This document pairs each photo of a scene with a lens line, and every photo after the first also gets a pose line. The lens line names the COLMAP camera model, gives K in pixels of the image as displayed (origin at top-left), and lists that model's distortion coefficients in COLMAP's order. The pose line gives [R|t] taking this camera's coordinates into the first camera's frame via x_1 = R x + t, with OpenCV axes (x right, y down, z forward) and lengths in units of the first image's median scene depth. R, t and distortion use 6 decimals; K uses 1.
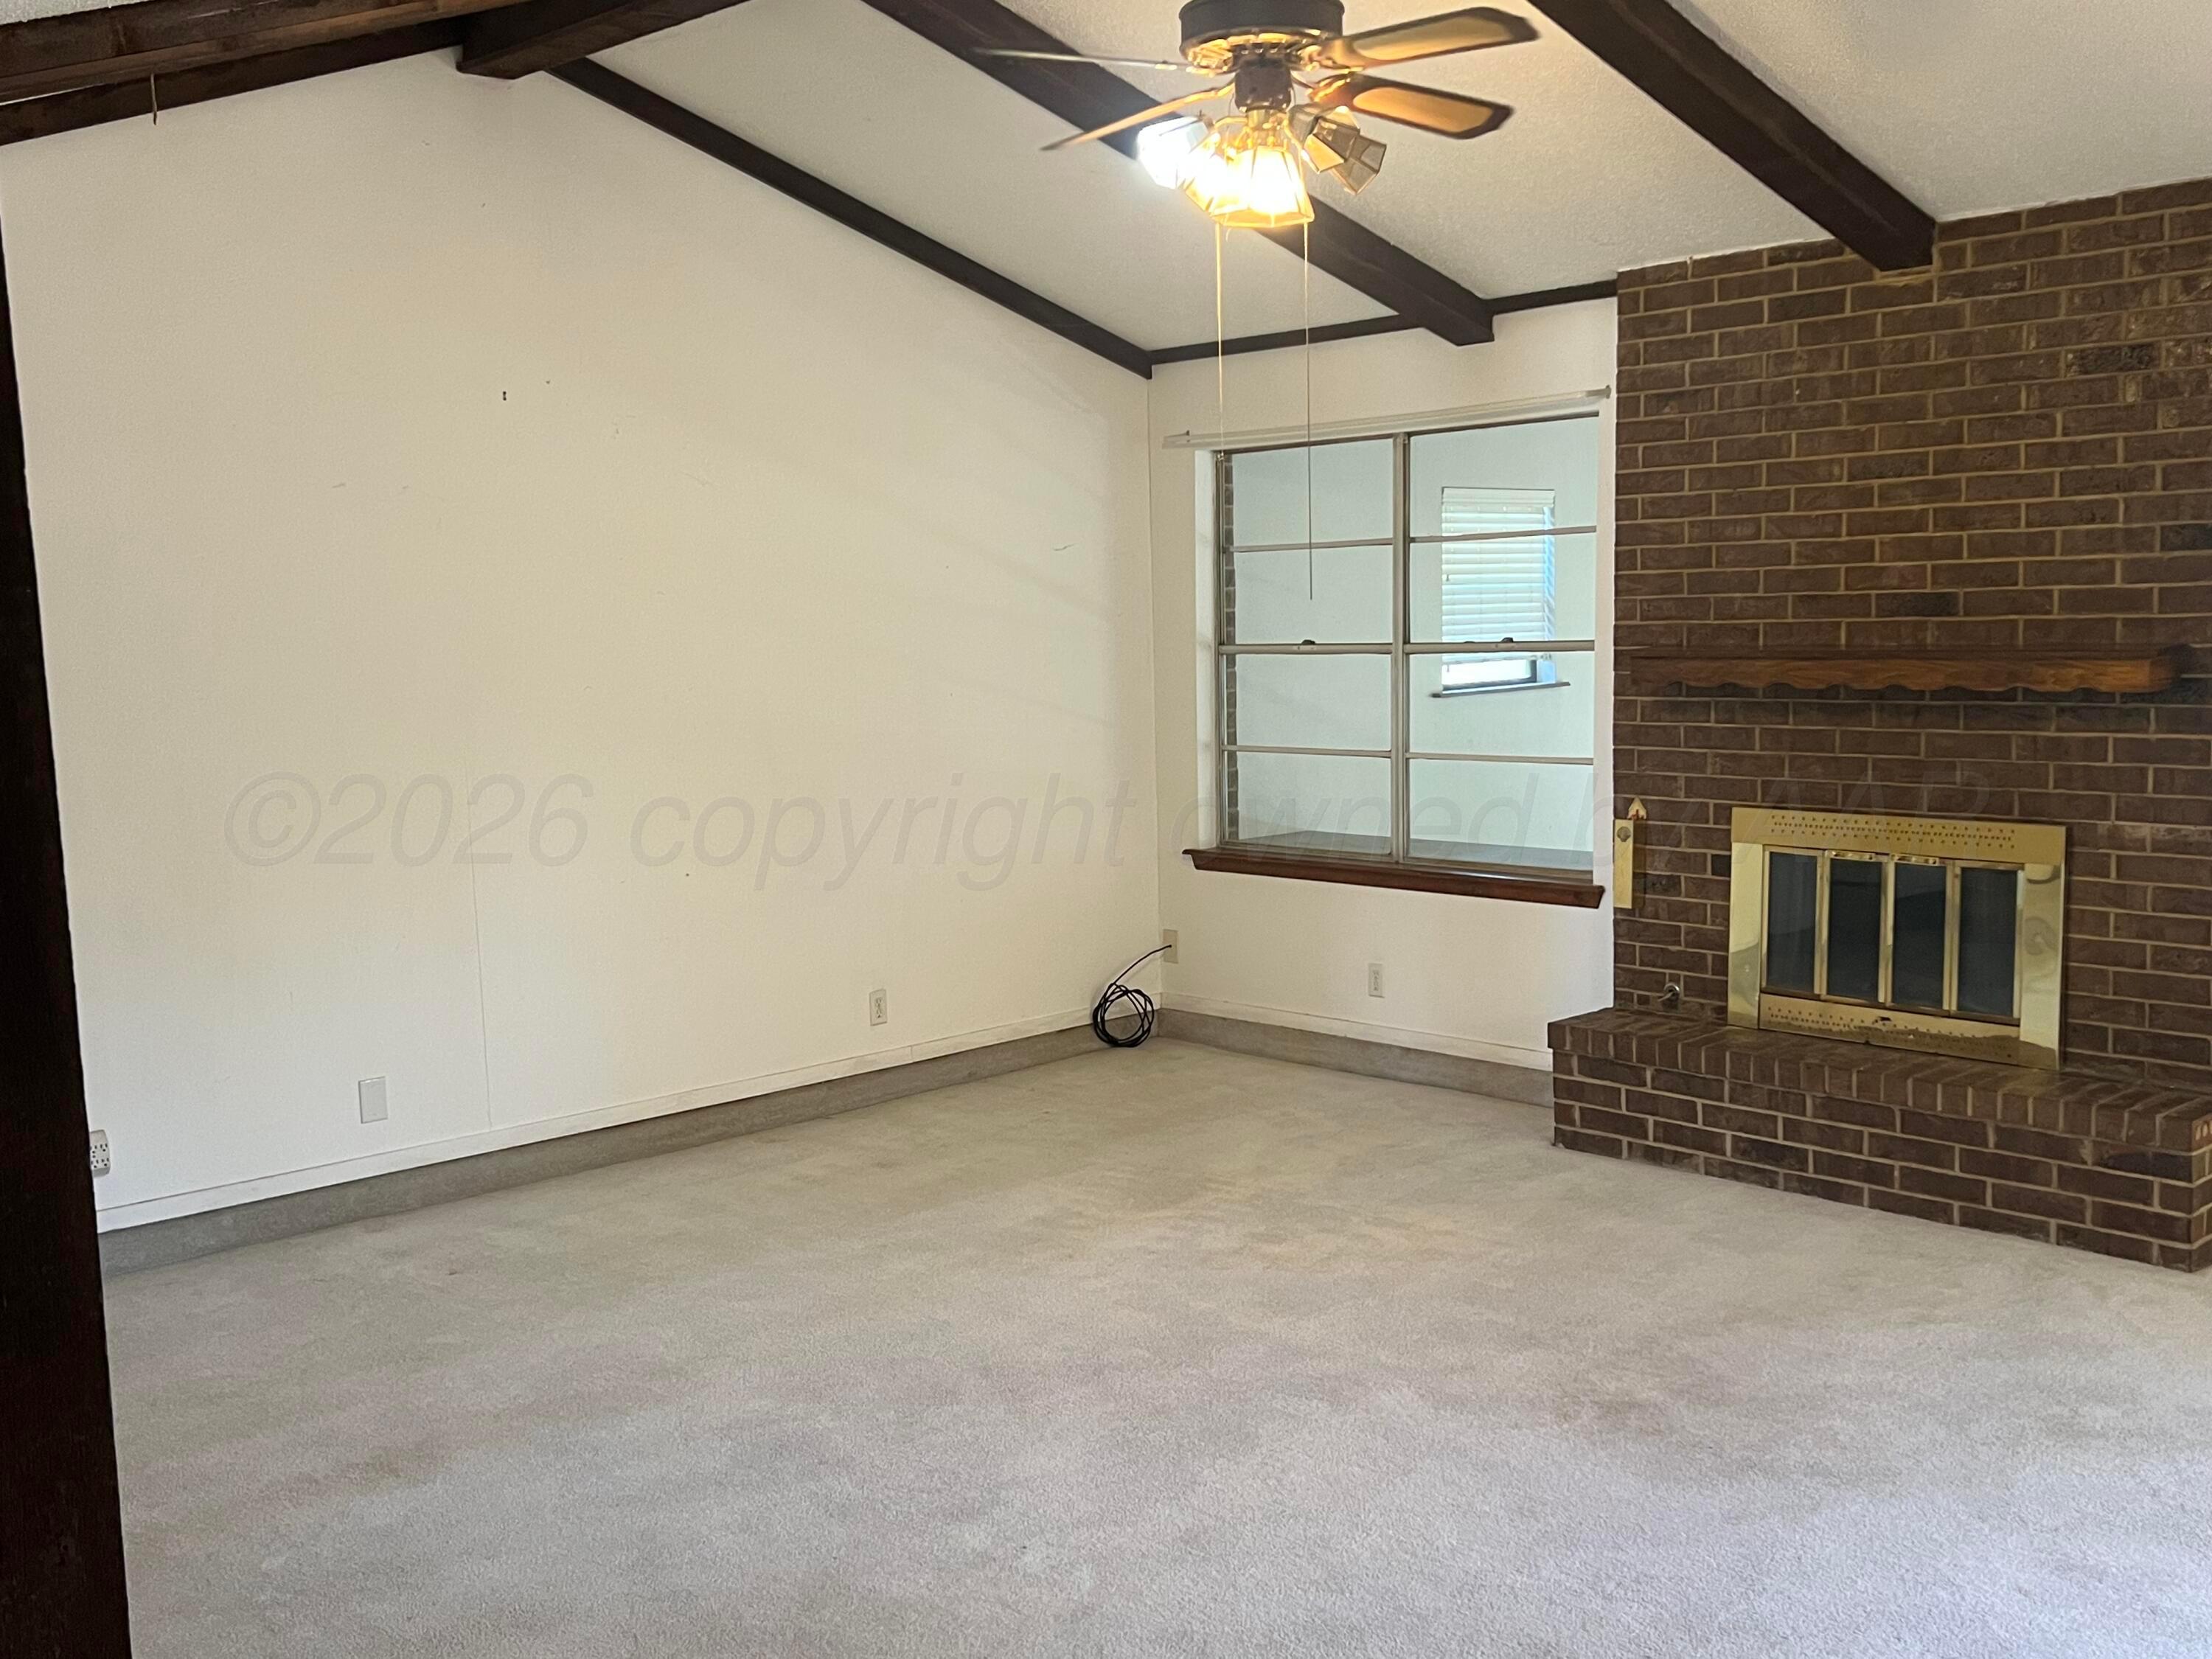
lens RADIAL K [[2195.2, 0, 1105.2], [0, 2195.2, 811.3], [0, 0, 1]] dist [0.122484, -0.282873]
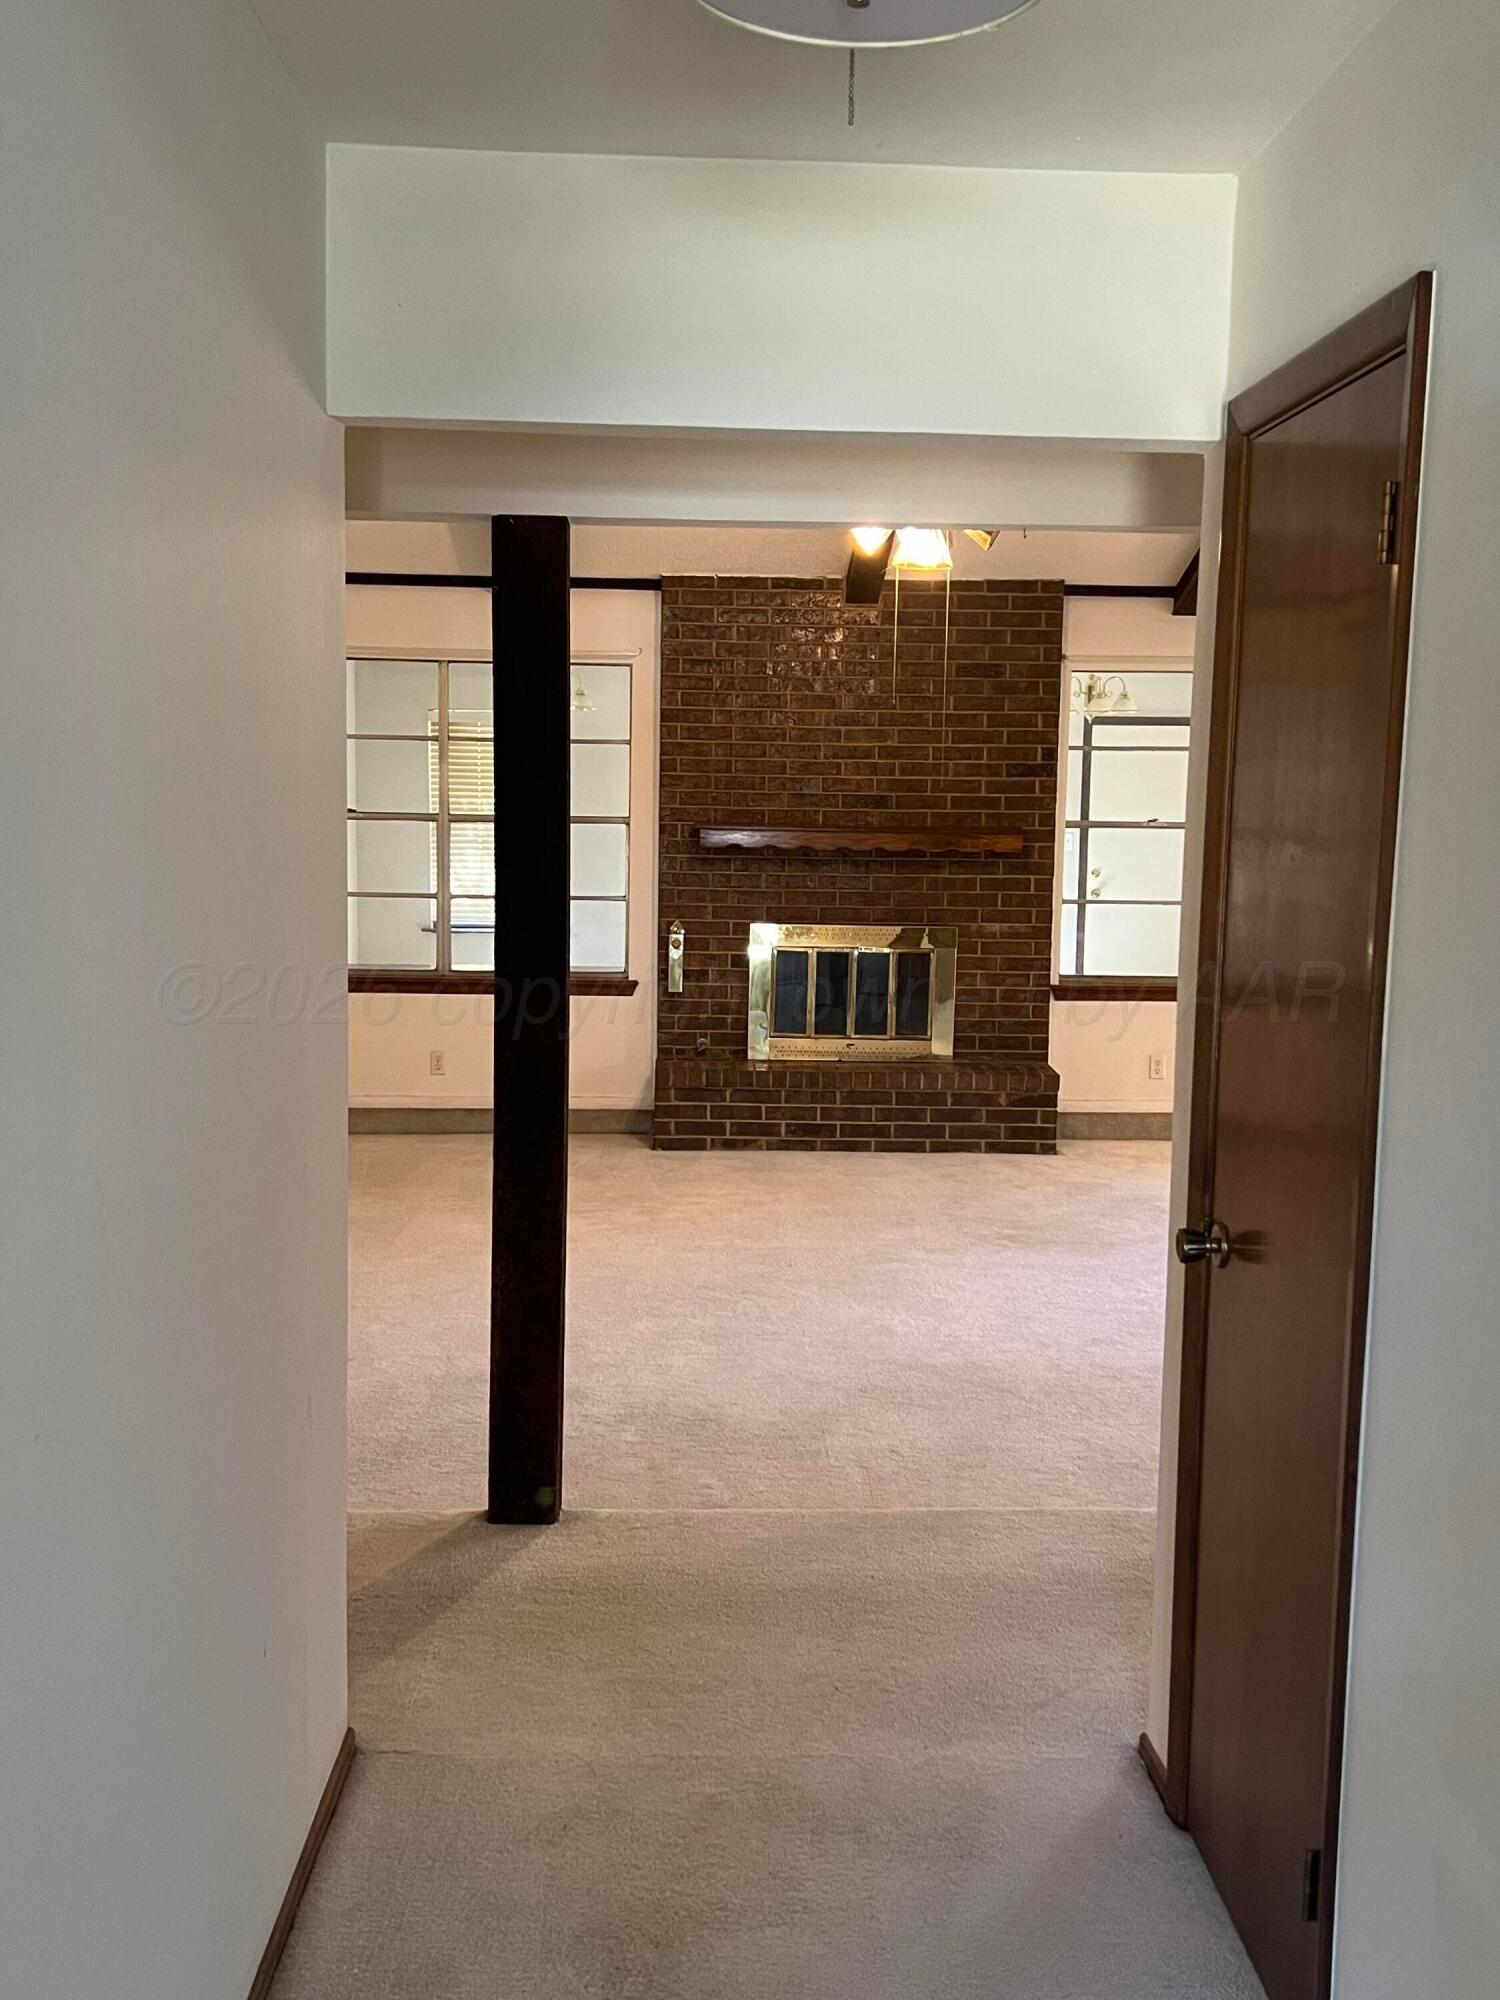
lens RADIAL K [[1984.9, 0, 750.0], [0, 1984.9, 1000.0], [0, 0, 1]] dist [0.122484, -0.282873]
pose [[0.660987, -0.048009, 0.748860, -0.844451], [0.036939, 0.998823, 0.031430, 0.008597], [-0.749487, 0.006887, 0.661983, 0.050985]]
